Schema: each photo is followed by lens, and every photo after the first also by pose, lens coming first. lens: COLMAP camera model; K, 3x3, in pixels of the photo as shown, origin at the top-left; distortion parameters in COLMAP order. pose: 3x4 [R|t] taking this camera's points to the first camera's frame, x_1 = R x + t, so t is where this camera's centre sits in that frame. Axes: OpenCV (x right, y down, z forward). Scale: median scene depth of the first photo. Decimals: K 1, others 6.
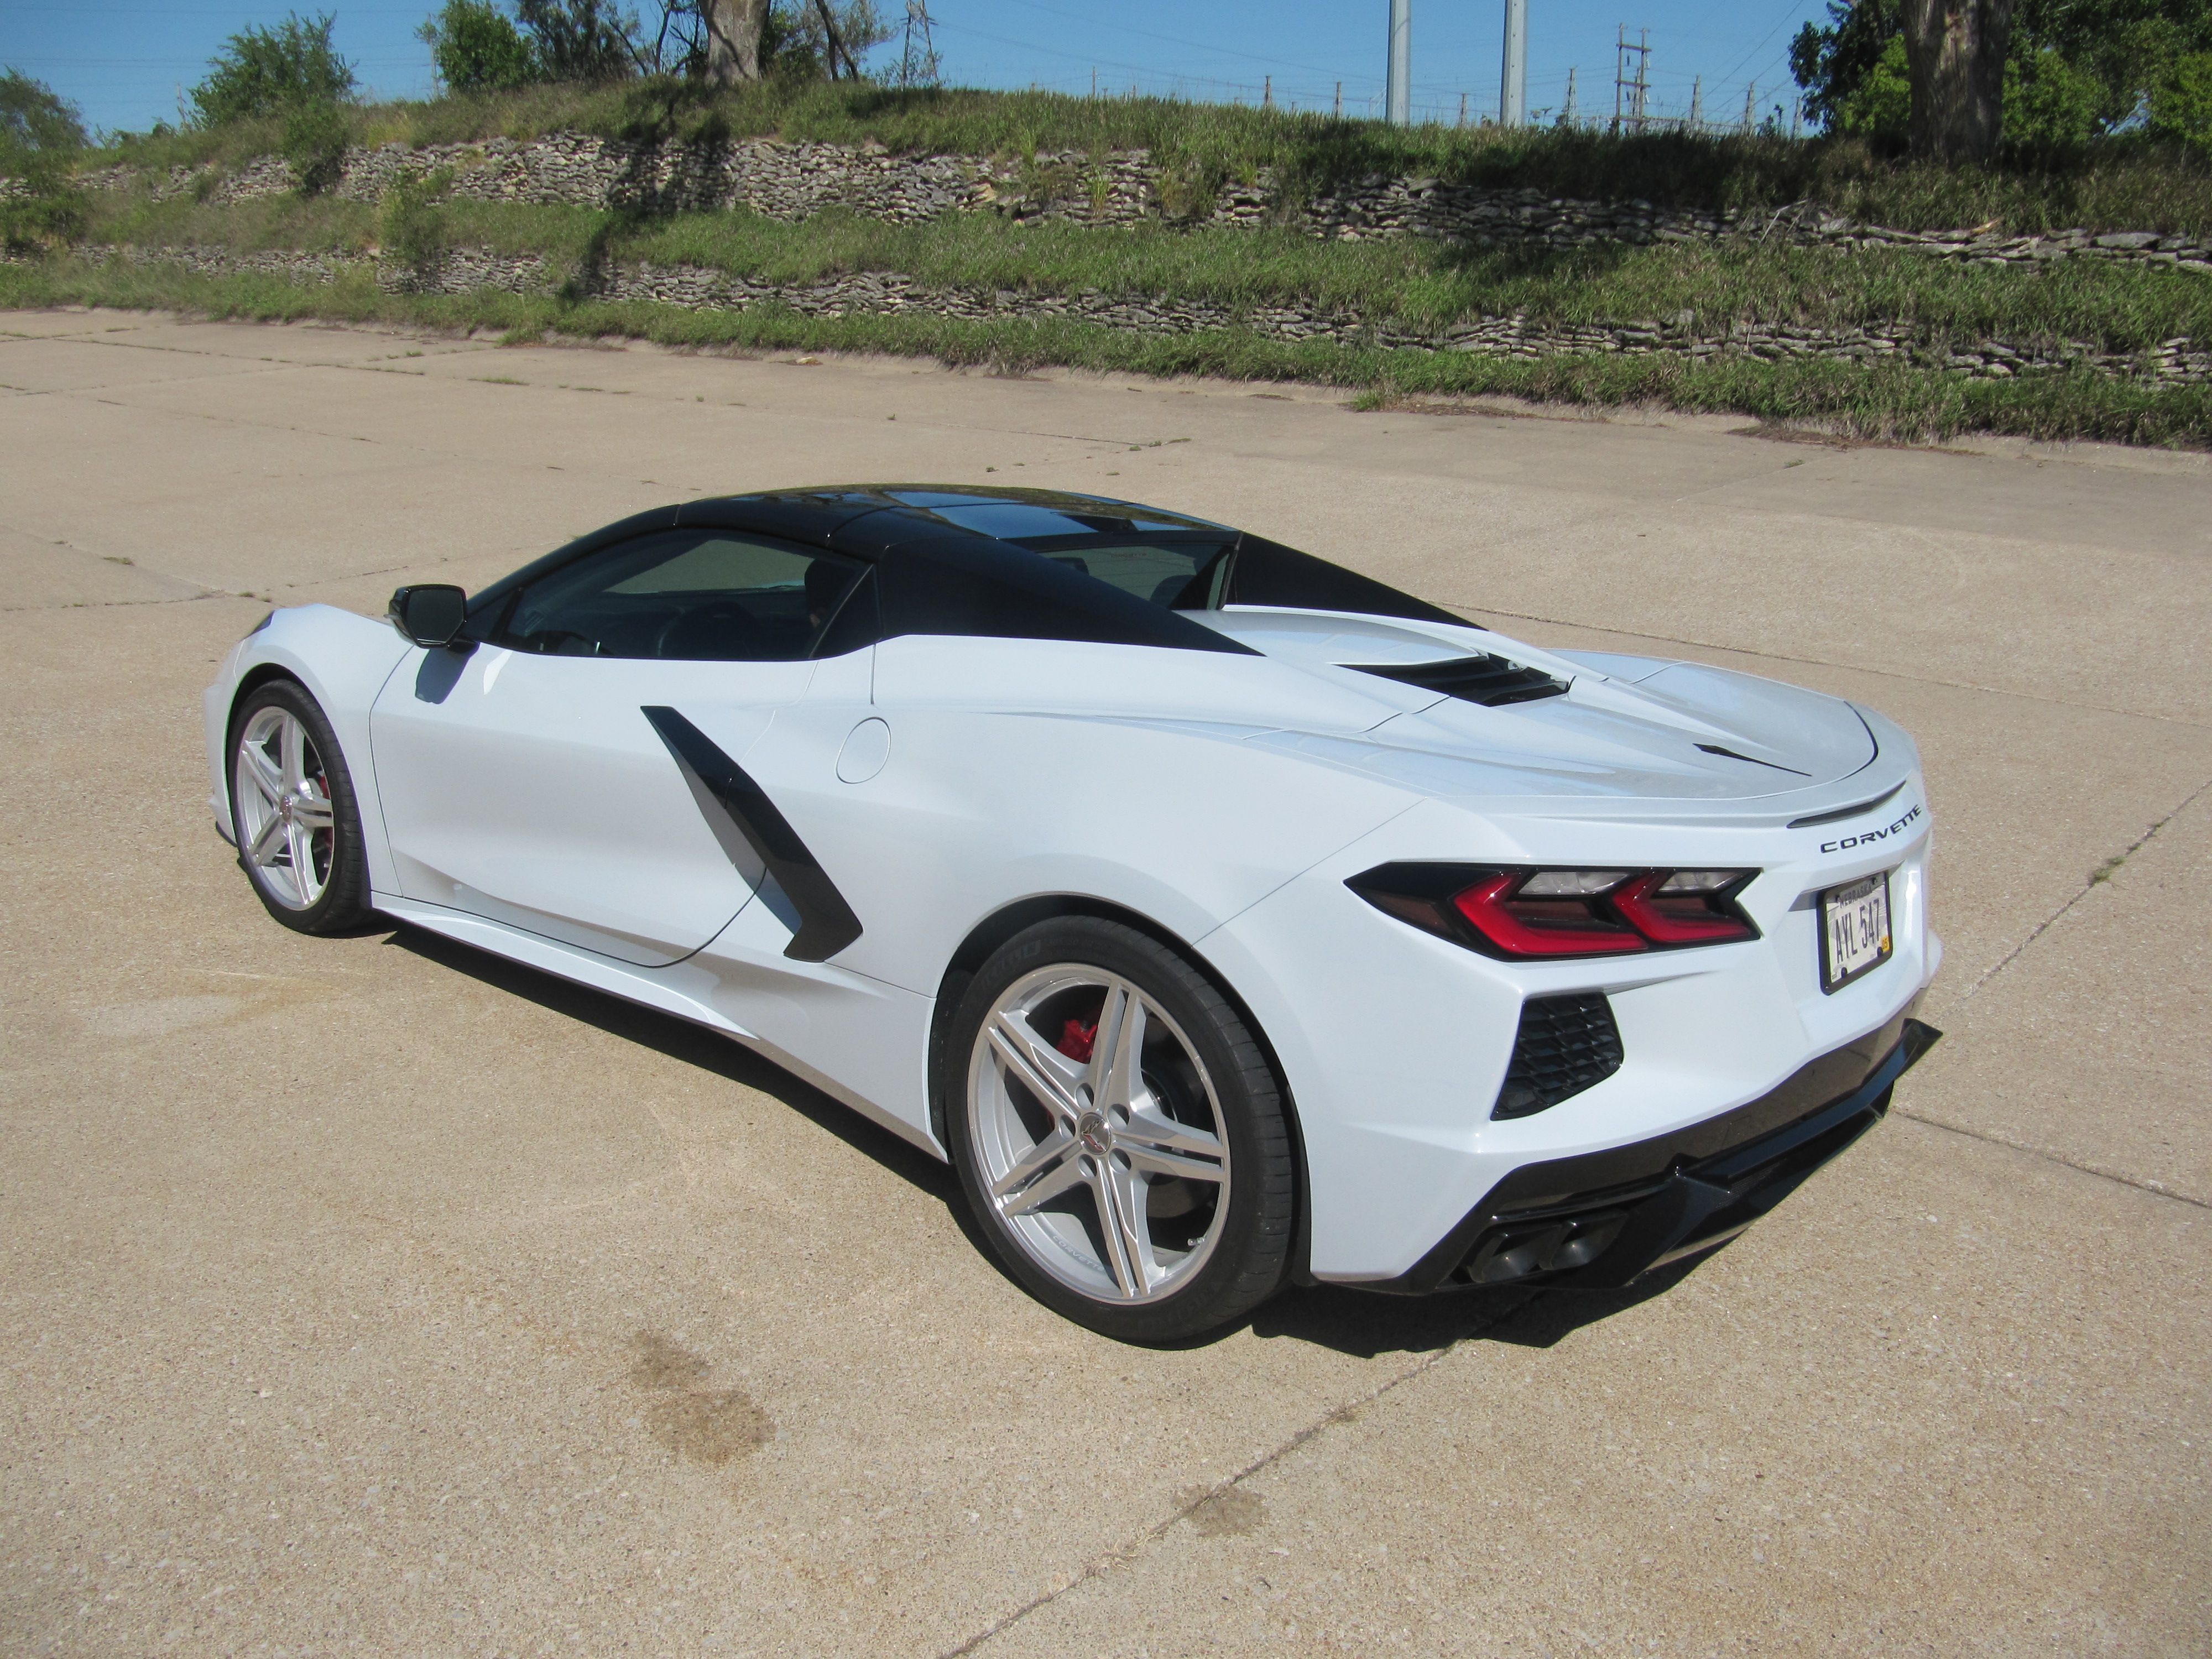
lens RADIAL K [[1821.1, 0, 1115.3], [0, 1821.1, 845.7], [0, 0, 1]] dist [-0.054961, 0.022011]
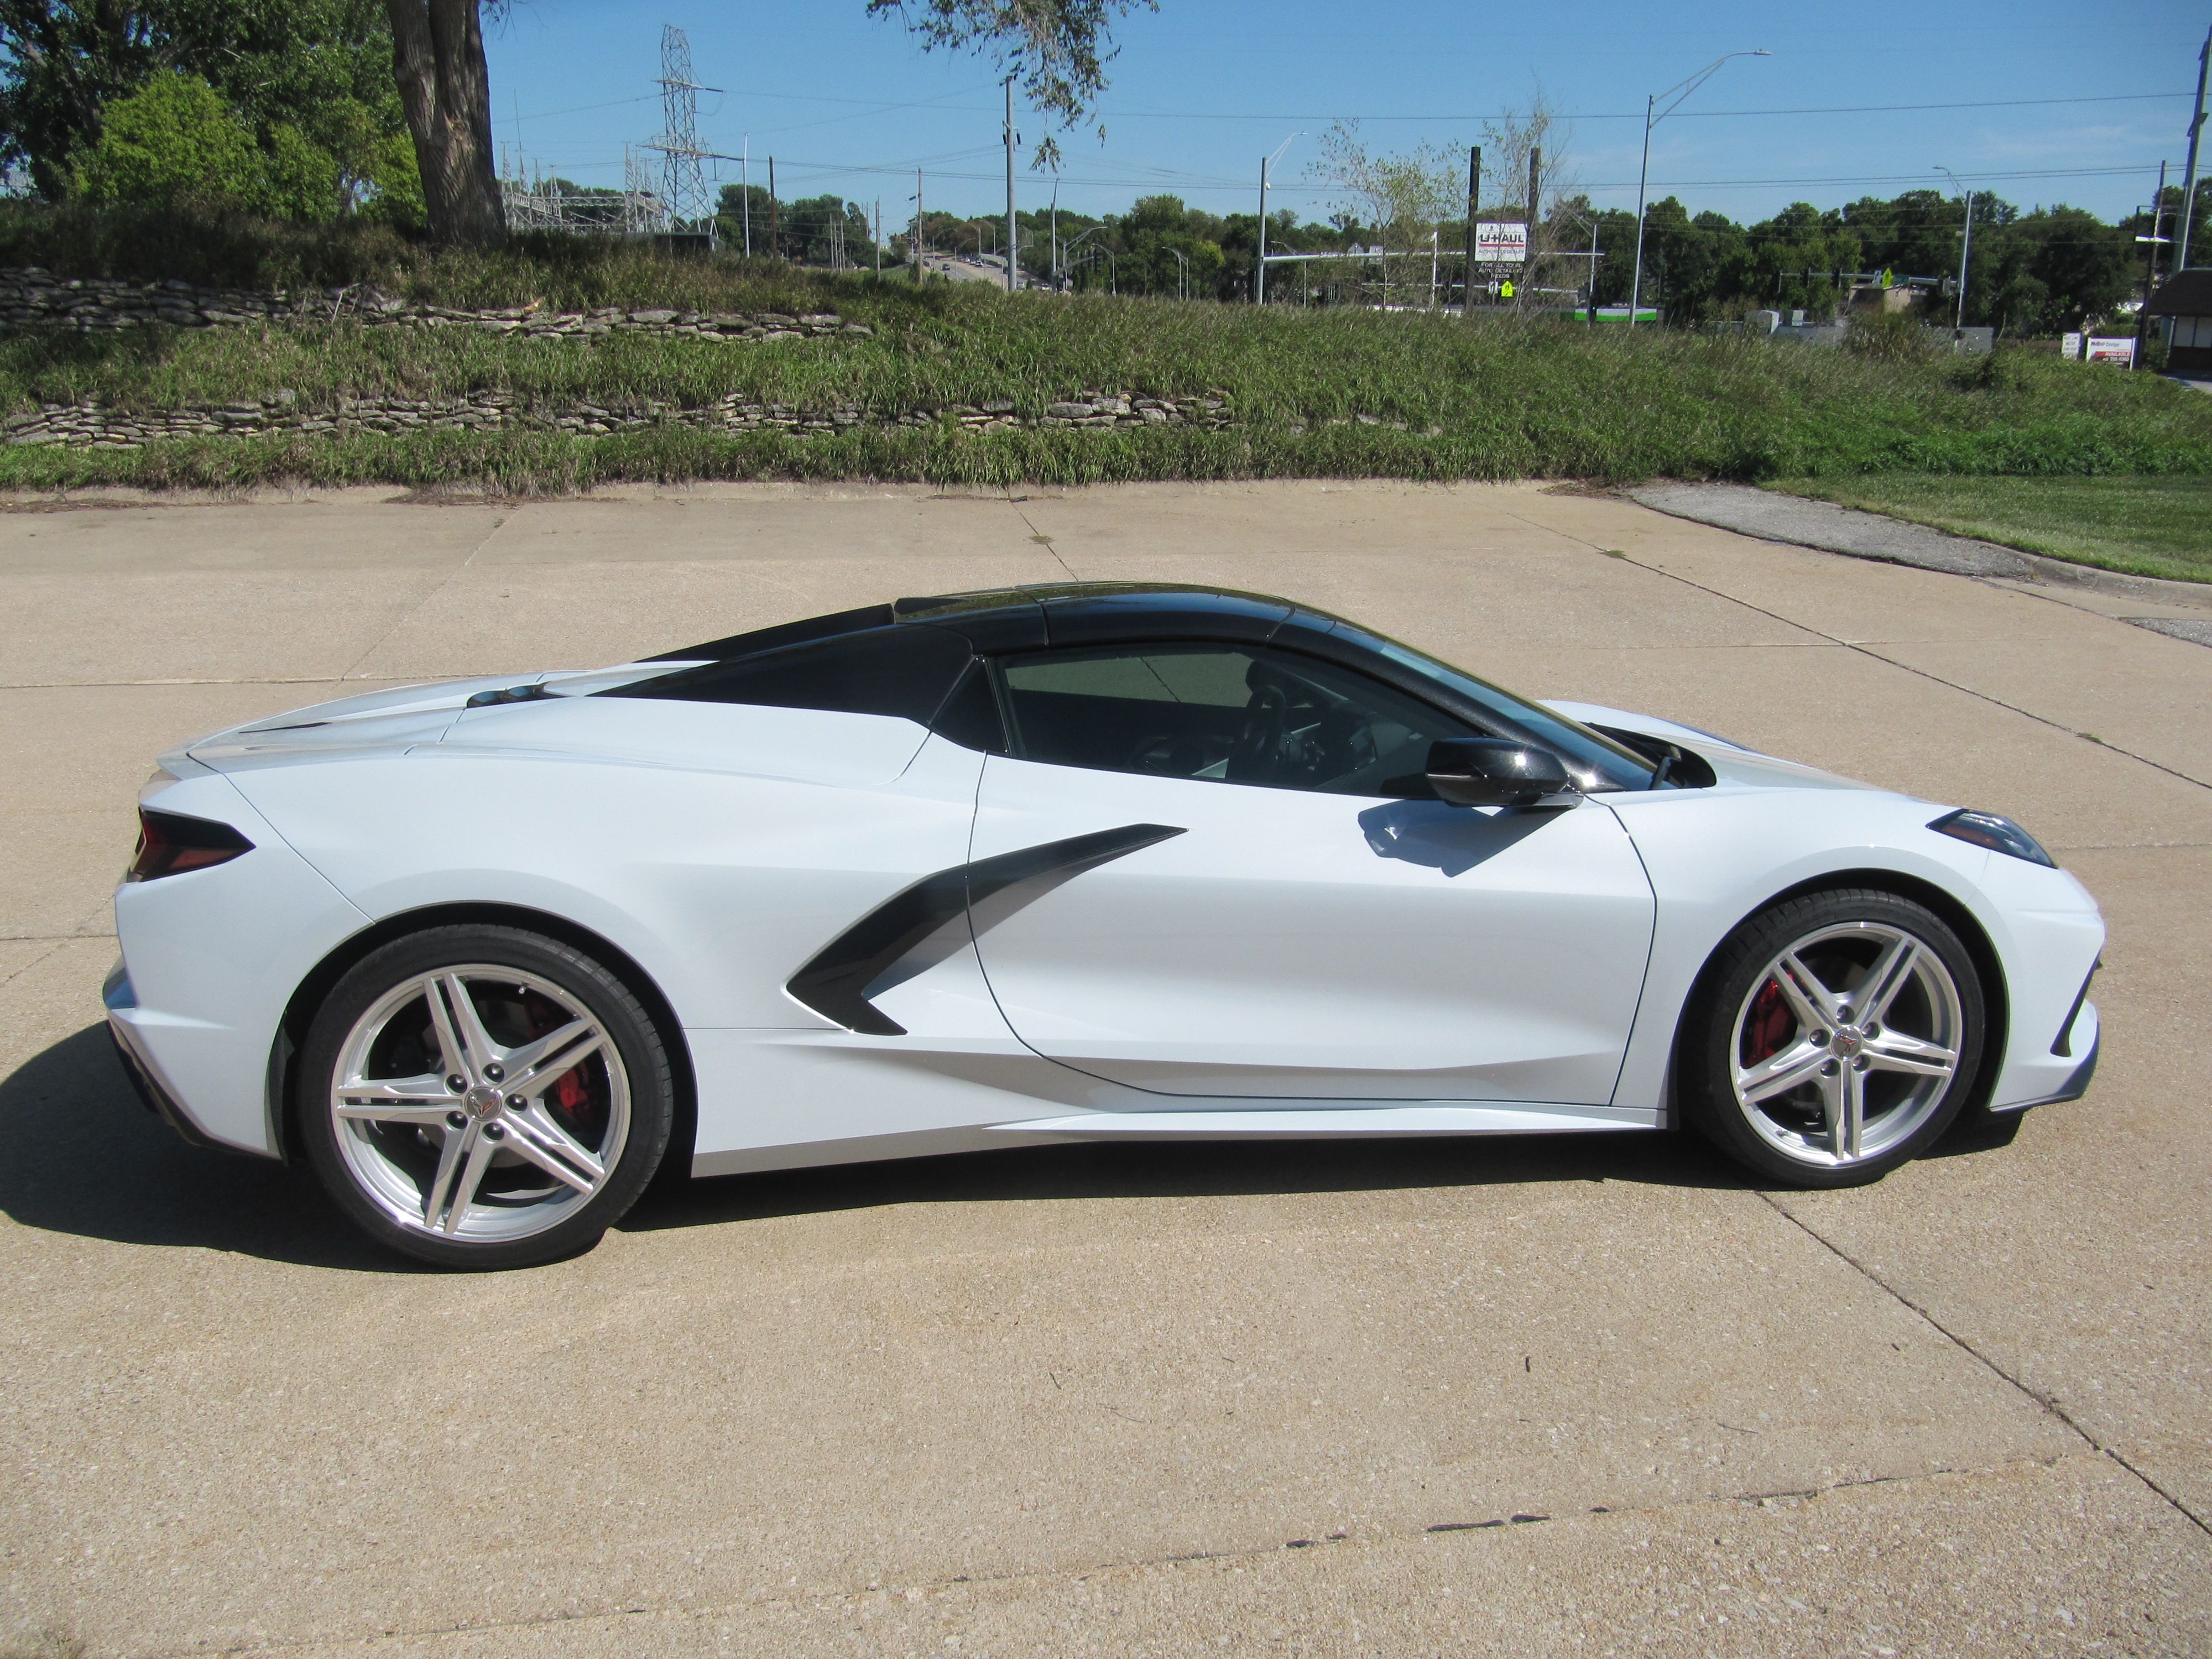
lens RADIAL K [[1821.1, 0, 1117.6], [0, 1821.1, 839.2], [0, 0, 1]] dist [-0.054961, 0.022011]
pose [[0.601116, -0.219733, 0.768360, -0.200253], [0.244491, 0.965923, 0.084957, -0.017323], [-0.760844, 0.136788, 0.634354, 0.022254]]
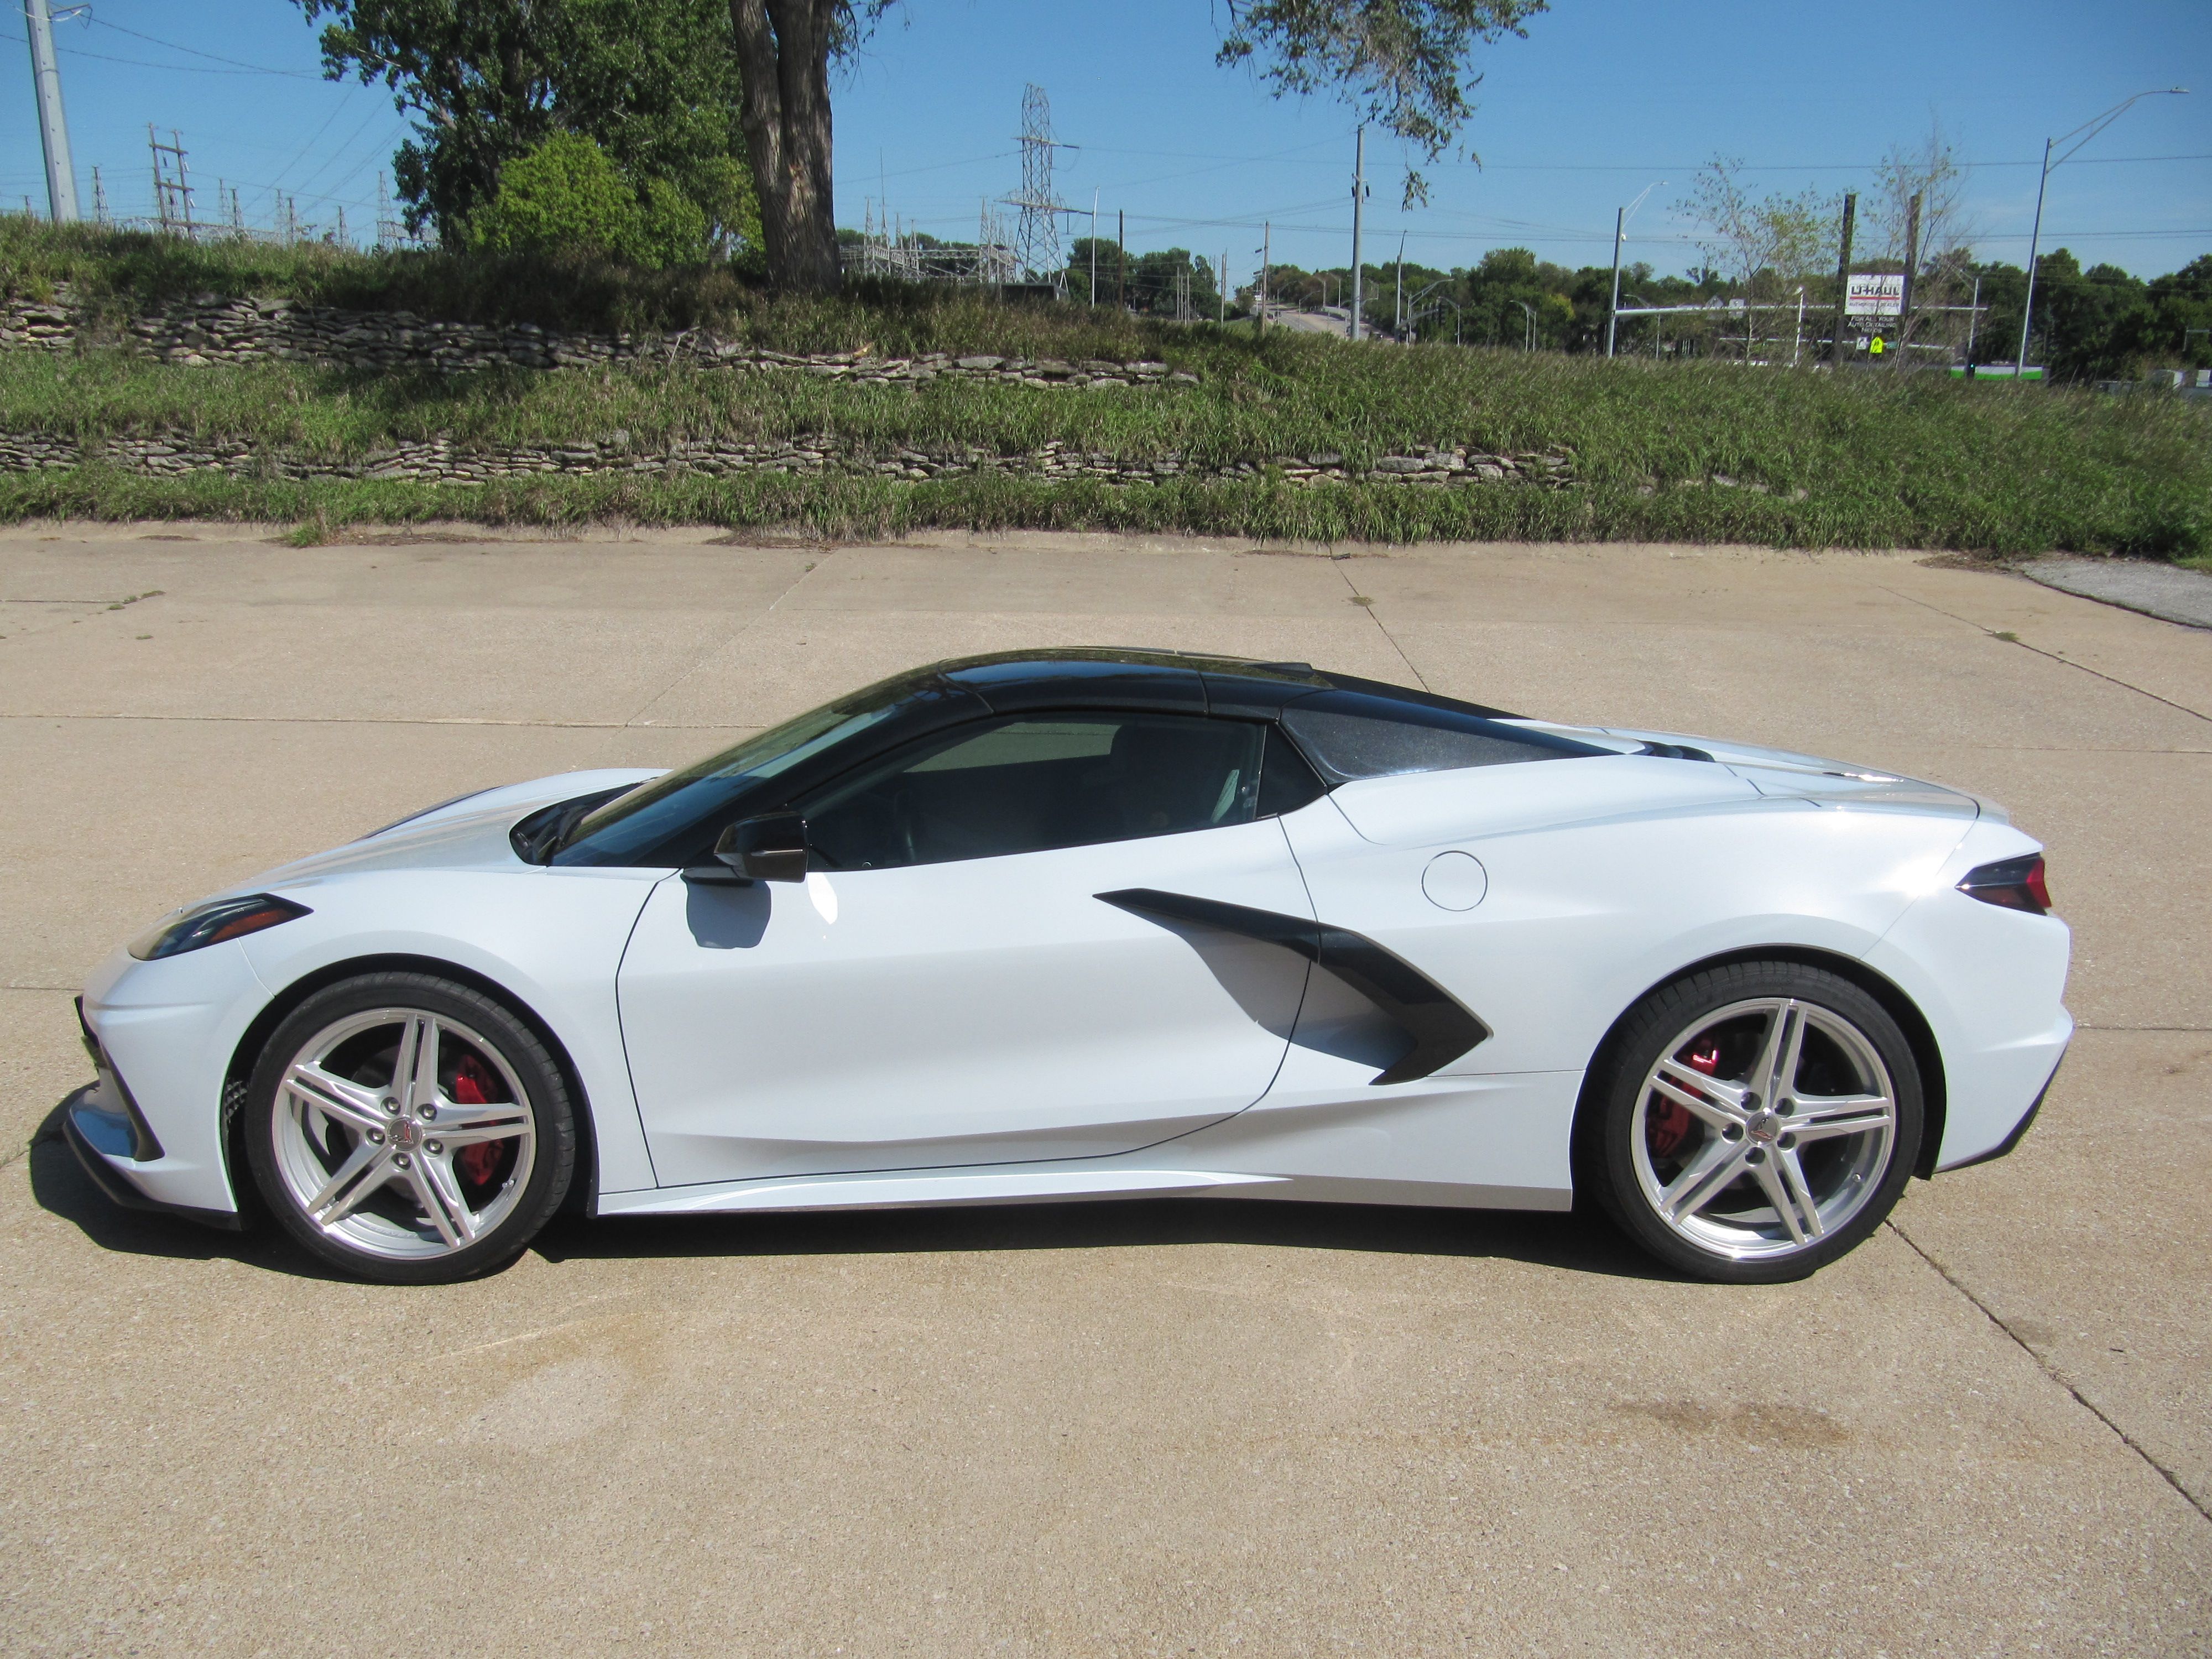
lens RADIAL K [[1821.1, 0, 1103.6], [0, 1821.1, 847.2], [0, 0, 1]] dist [-0.054961, 0.022011]
pose [[0.740321, -0.167018, 0.651176, -0.166151], [0.201267, 0.979281, 0.022352, -0.022830], [-0.641418, 0.114513, 0.758598, 0.043978]]
